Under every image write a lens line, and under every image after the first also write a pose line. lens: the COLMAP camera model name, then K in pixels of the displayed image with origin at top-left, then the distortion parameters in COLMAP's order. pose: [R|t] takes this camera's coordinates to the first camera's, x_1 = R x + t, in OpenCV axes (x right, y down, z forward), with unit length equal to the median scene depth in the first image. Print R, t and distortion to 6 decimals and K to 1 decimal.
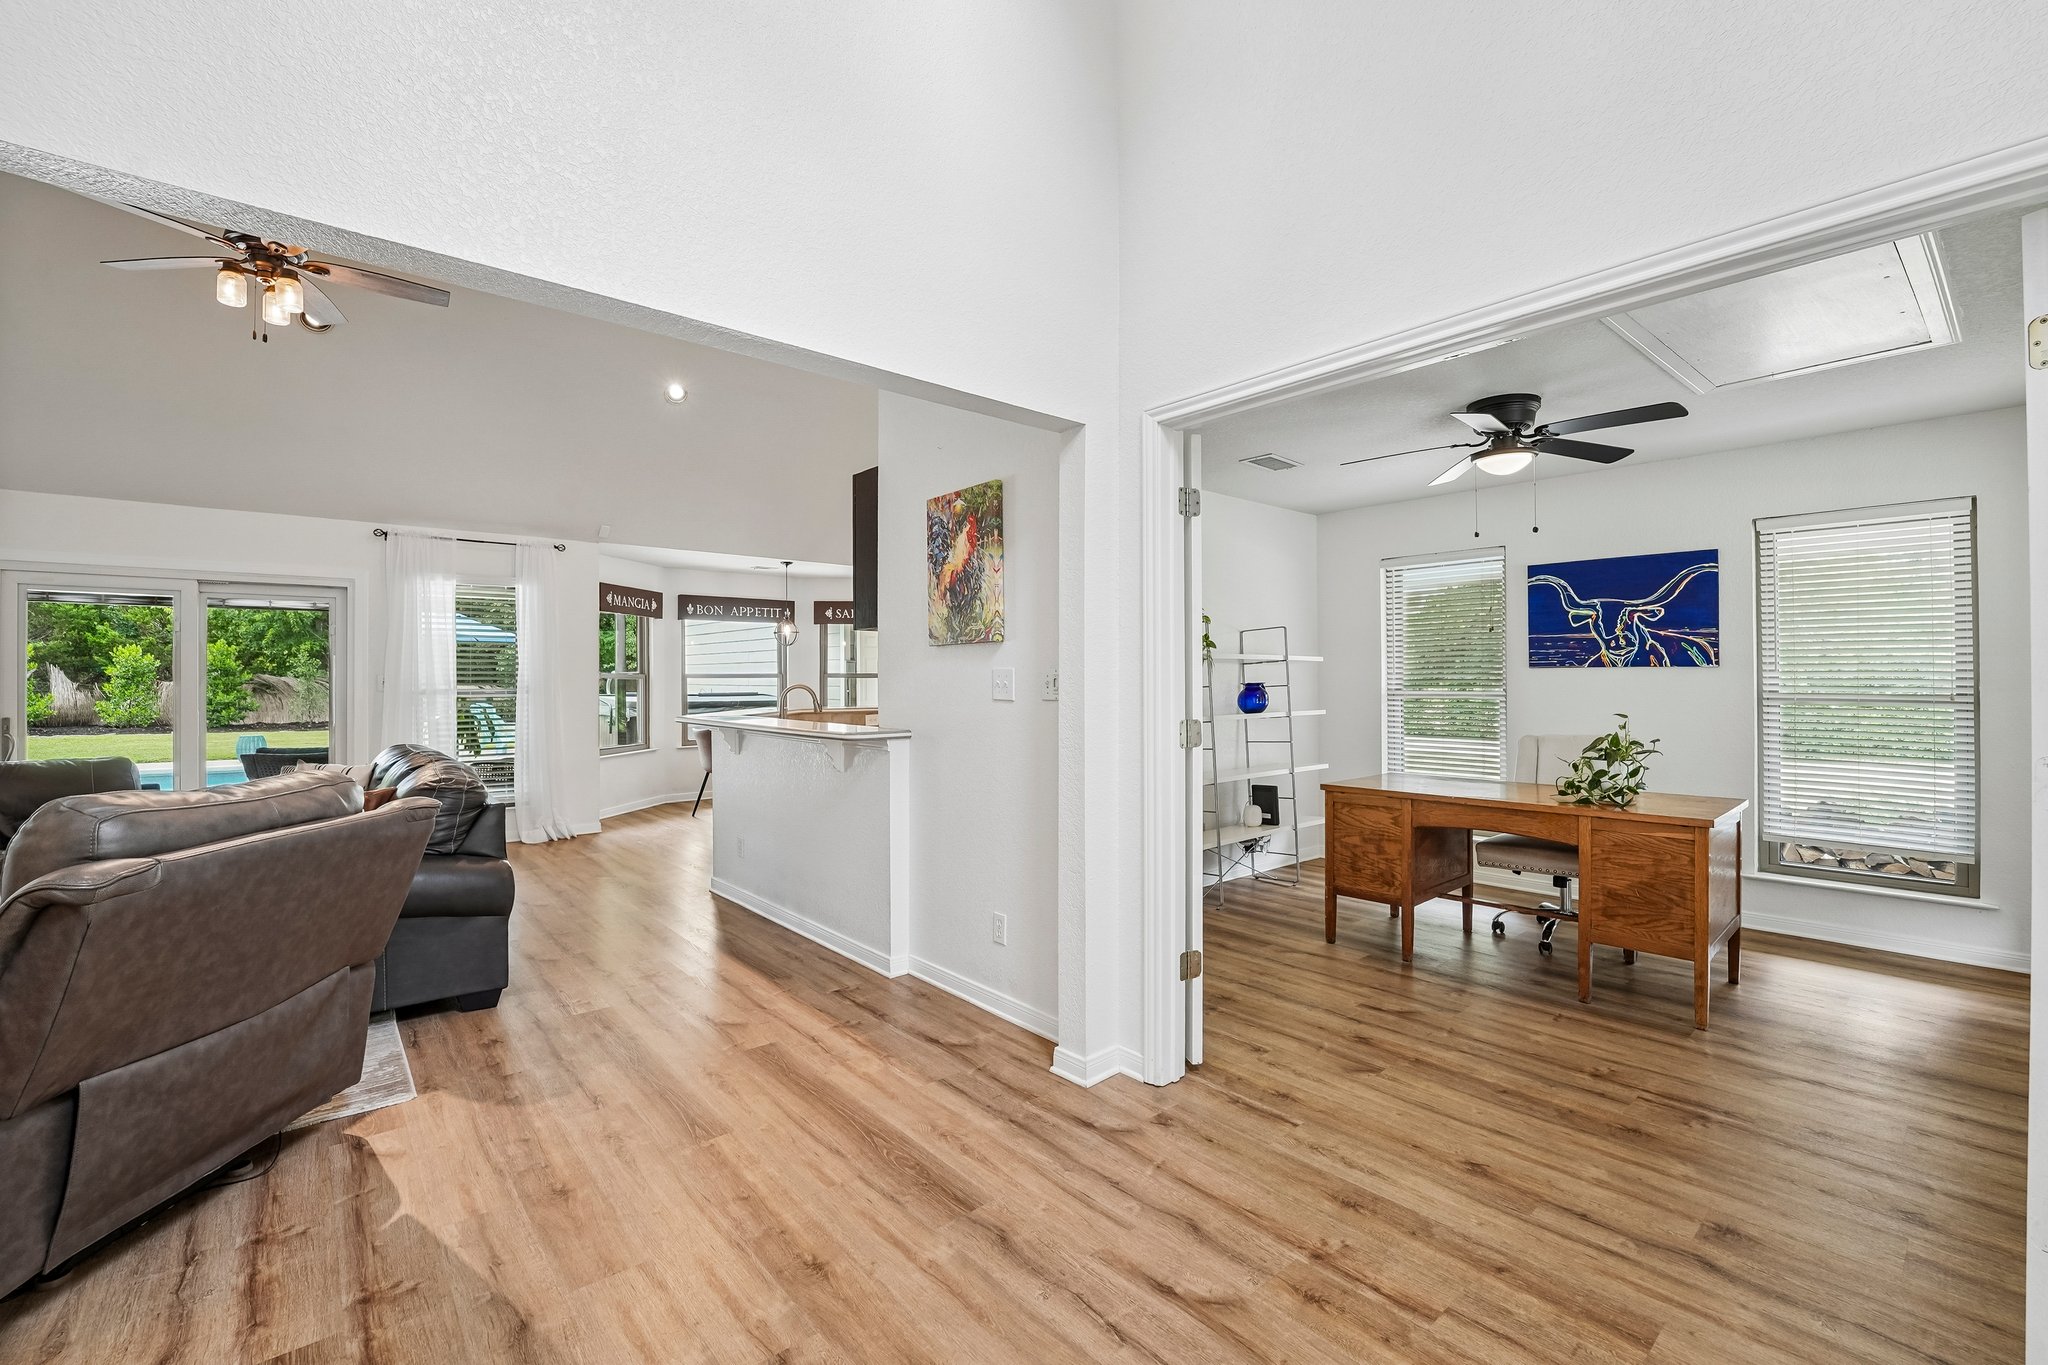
lens RADIAL K [[866.8, 0, 1014.6], [0, 866.8, 677.8], [0, 0, 1]] dist [-0.015842, 0.000583]
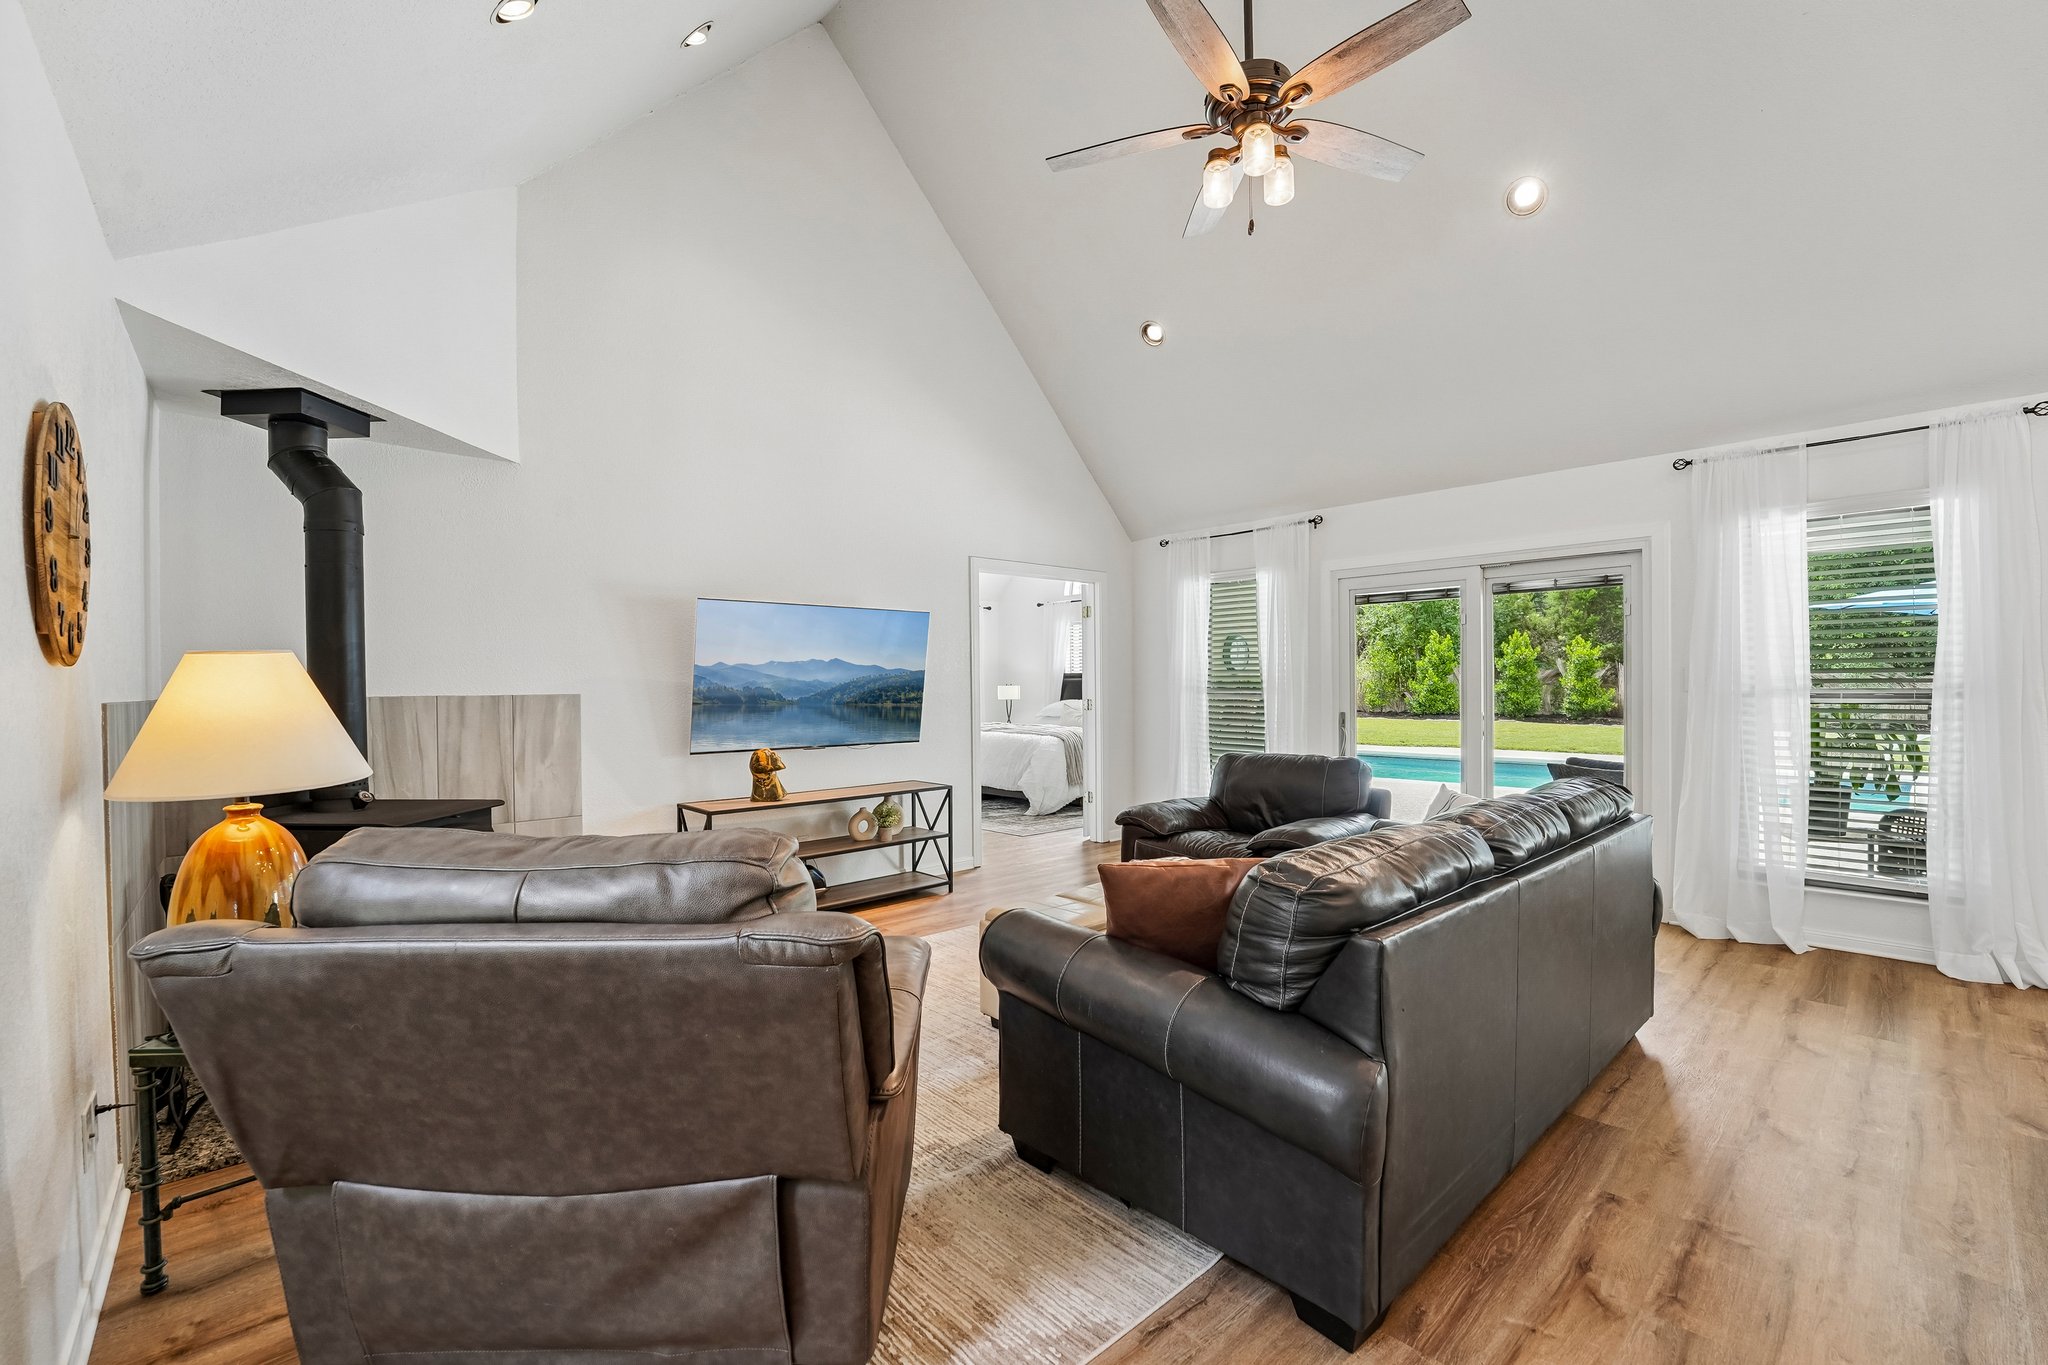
lens RADIAL K [[838.0, 0, 1023.6], [0, 838.0, 684.5], [0, 0, 1]] dist [-0.016674, -0.000411]
pose [[0.035969, 0.003418, -0.999347, -0.210658], [0.009940, 0.999943, 0.003778, 0.008118], [0.999303, -0.010069, 0.035933, 1.128762]]
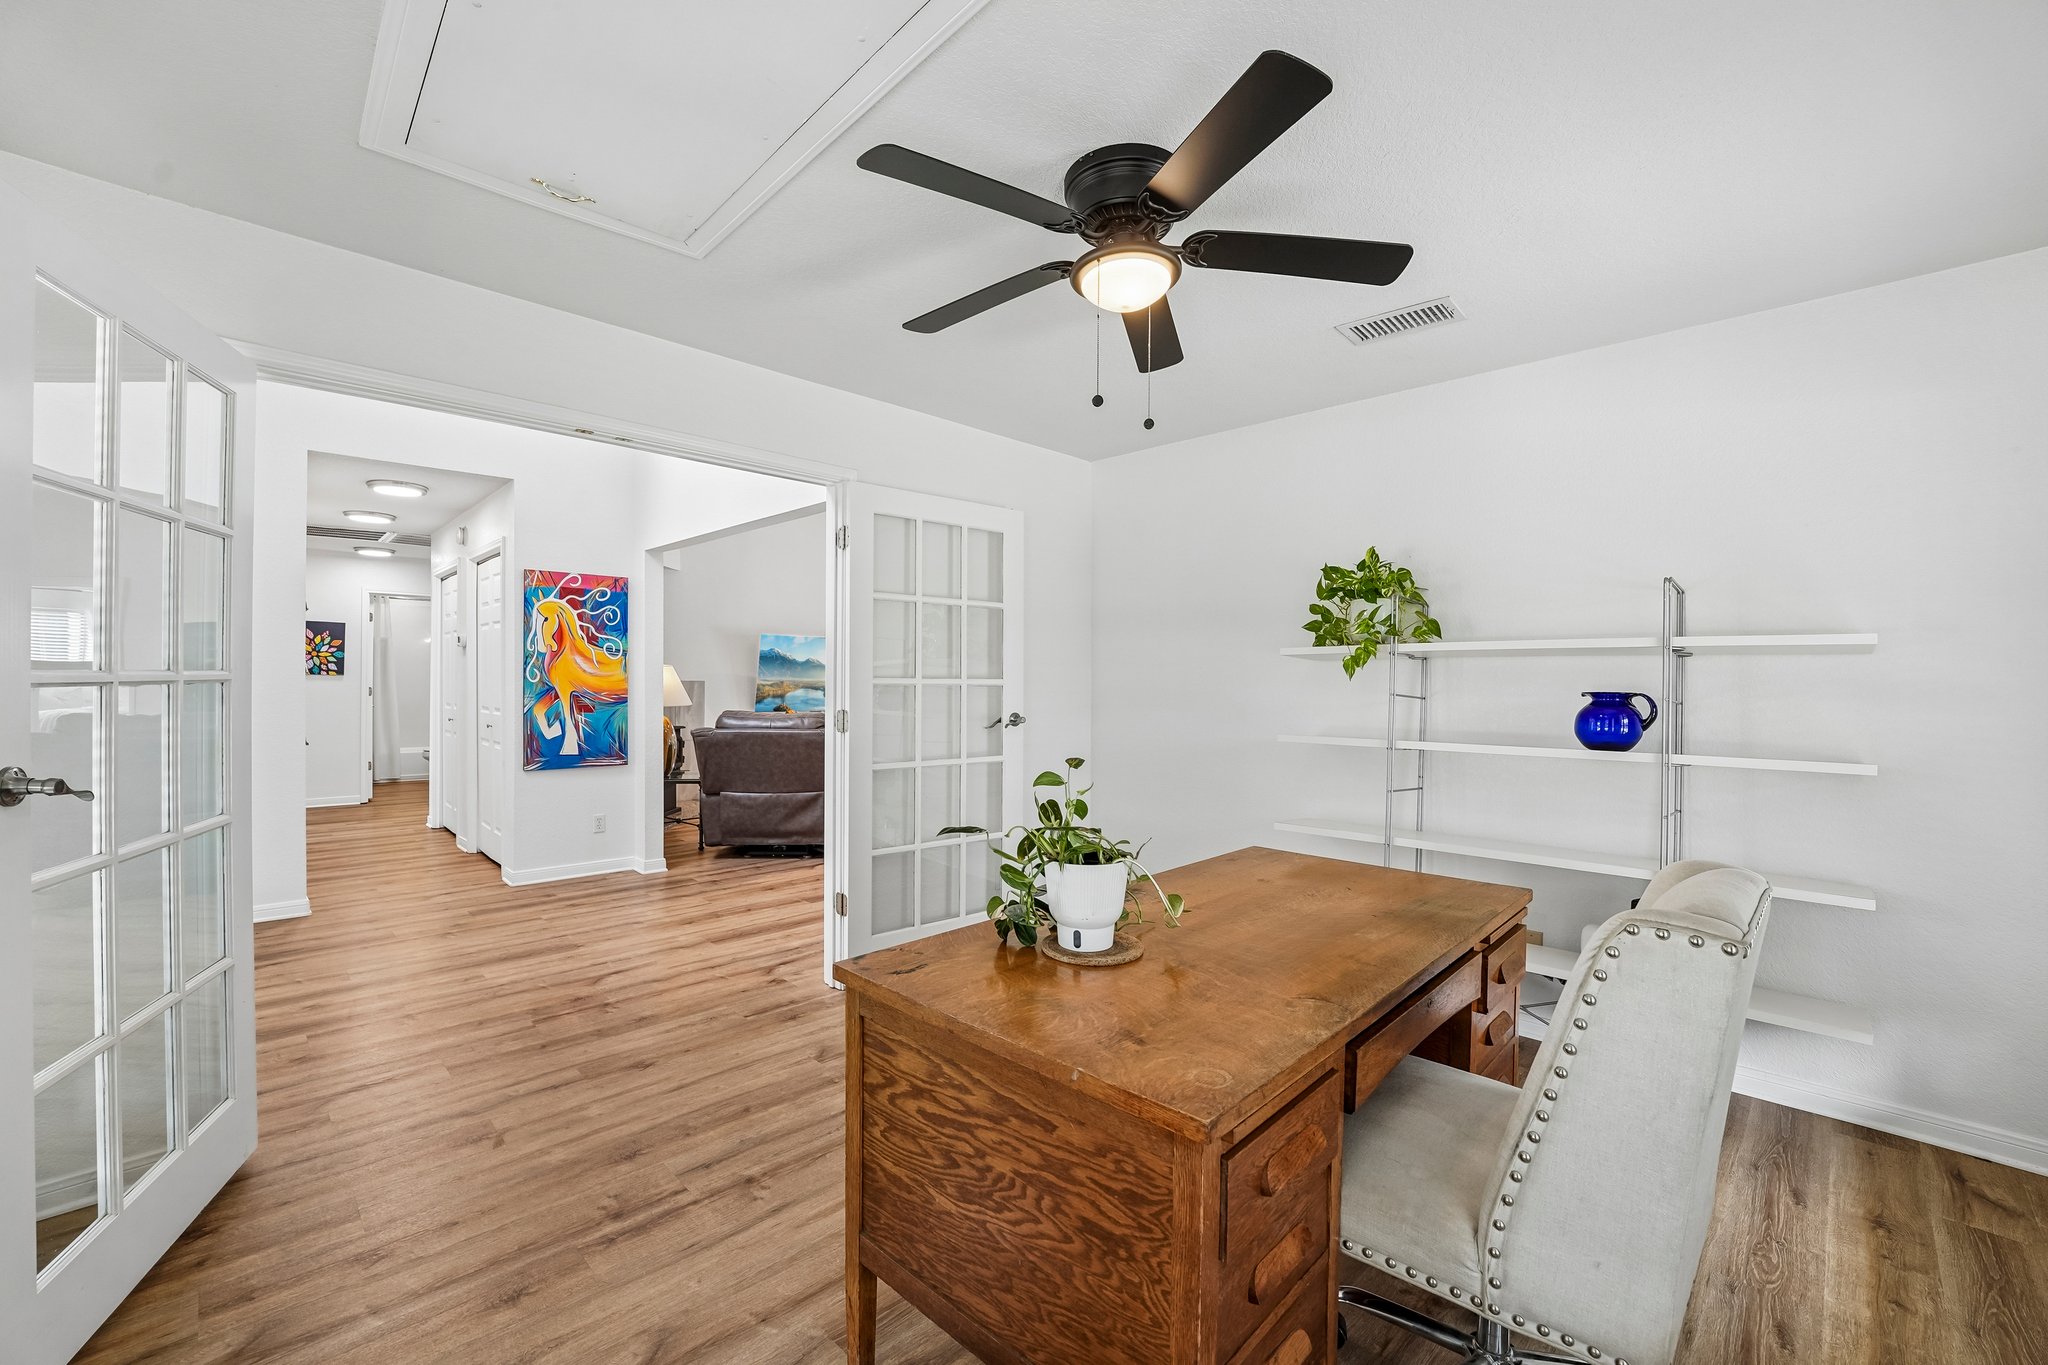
lens RADIAL K [[838.0, 0, 1021.4], [0, 838.0, 683.0], [0, 0, 1]] dist [-0.016674, -0.000411]
pose [[0.068175, 0.007250, -0.997647, 1.685193], [-0.007350, 0.999950, 0.006764, -0.000093], [0.997646, 0.006872, 0.068225, 1.384250]]
